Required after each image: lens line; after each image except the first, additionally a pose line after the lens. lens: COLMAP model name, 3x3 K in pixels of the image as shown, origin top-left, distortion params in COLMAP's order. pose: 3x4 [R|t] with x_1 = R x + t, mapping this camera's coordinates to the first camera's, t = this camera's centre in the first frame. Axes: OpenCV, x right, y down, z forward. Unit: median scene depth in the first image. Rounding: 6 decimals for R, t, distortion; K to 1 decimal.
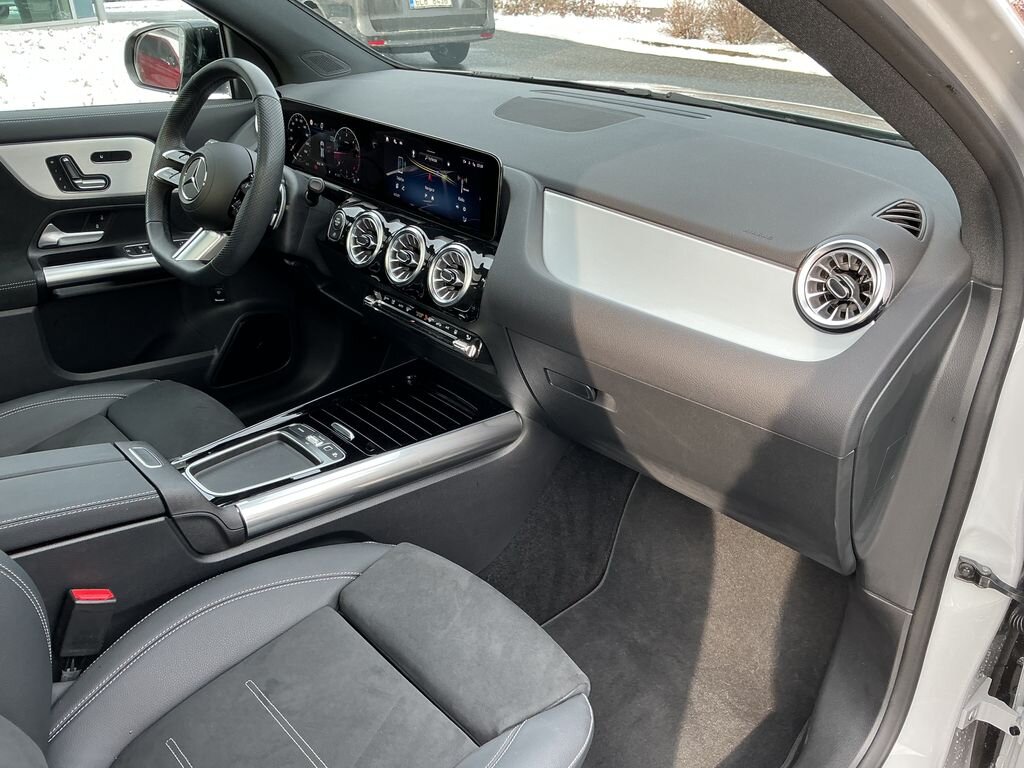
lens RADIAL K [[849.9, 0, 512.0], [0, 849.9, 384.0], [0, 0, 1]] dist [0.157722, -0.343581]
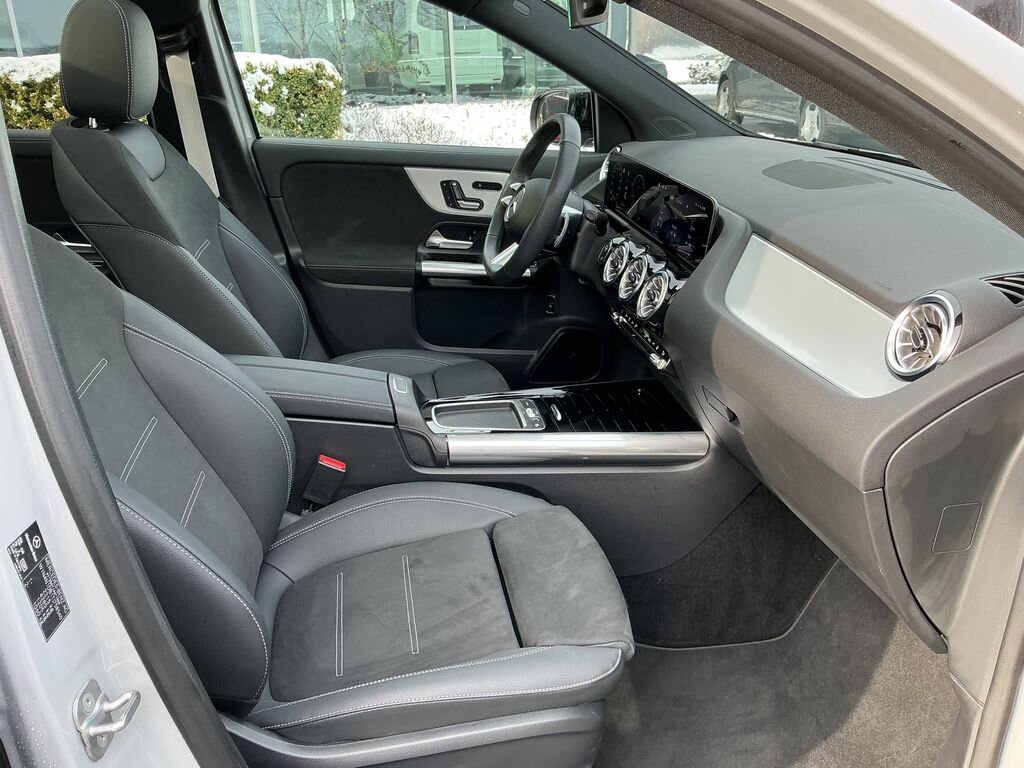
lens RADIAL K [[849.9, 0, 512.0], [0, 849.9, 384.0], [0, 0, 1]] dist [0.157722, -0.343581]
pose [[0.842609, 0.202164, -0.499139, 0.308090], [-0.244435, 0.969460, -0.019980, 0.049849], [0.479856, 0.138842, 0.866292, -0.074801]]
